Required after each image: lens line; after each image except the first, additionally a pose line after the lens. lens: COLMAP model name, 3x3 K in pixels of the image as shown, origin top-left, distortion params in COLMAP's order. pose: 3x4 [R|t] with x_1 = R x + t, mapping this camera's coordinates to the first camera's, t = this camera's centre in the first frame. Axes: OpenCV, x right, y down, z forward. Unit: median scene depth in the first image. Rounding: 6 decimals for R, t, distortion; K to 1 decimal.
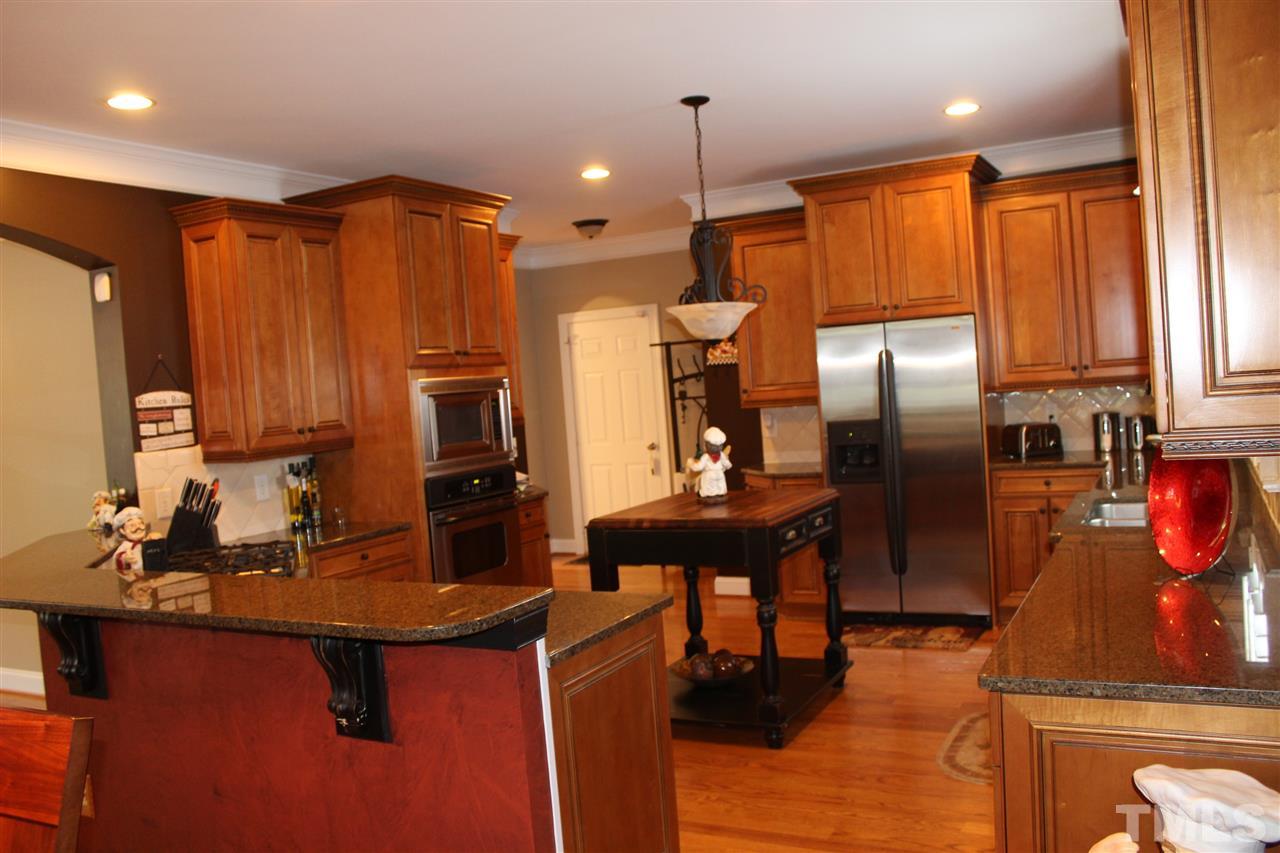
lens RADIAL K [[1069.3, 0, 641.5], [0, 1069.3, 424.7], [0, 0, 1]] dist [-0.152119, 0.124686]
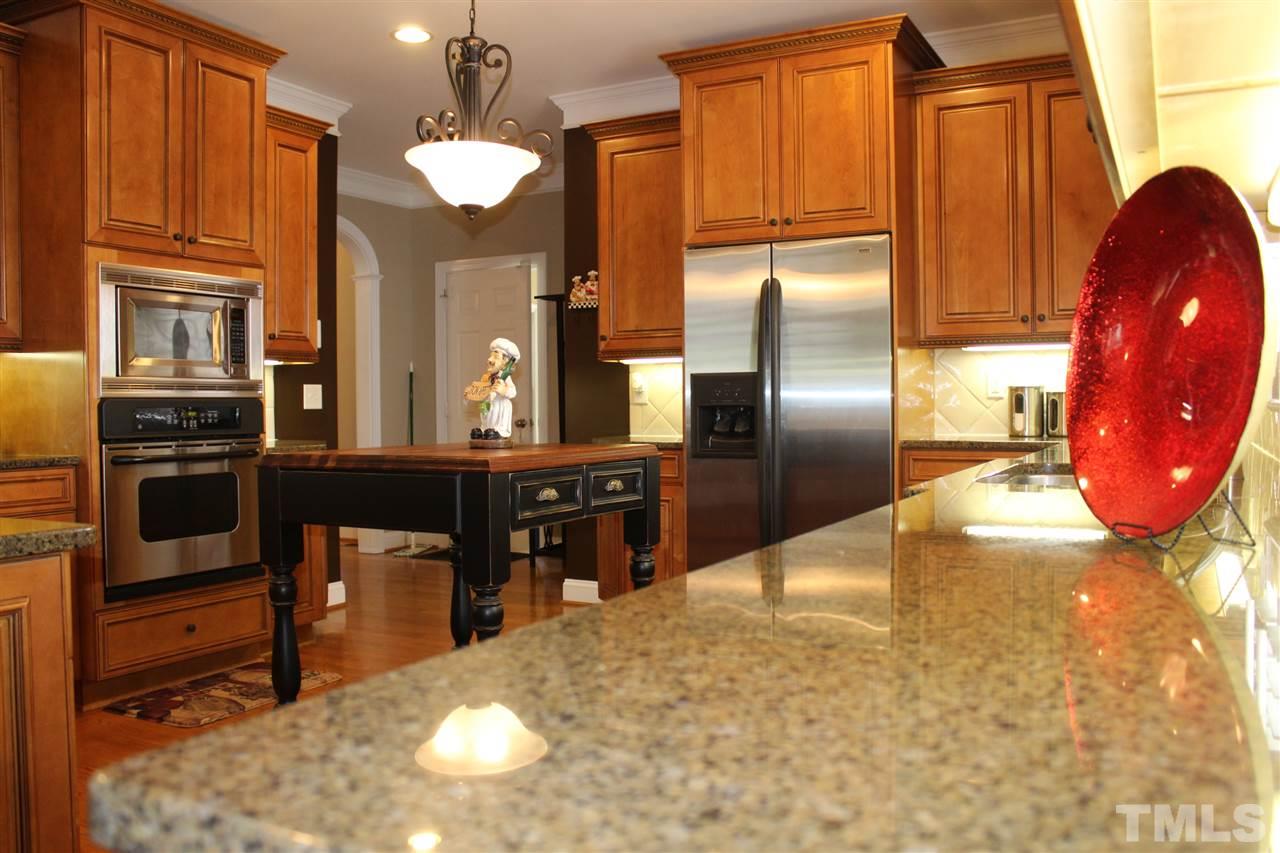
lens RADIAL K [[1069.3, 0, 636.7], [0, 1069.3, 428.0], [0, 0, 1]] dist [-0.152119, 0.124686]
pose [[0.997882, 0.064691, -0.006807, 0.149247], [-0.064820, 0.997678, -0.020893, 0.055265], [0.005440, 0.021290, 0.999759, 0.259503]]
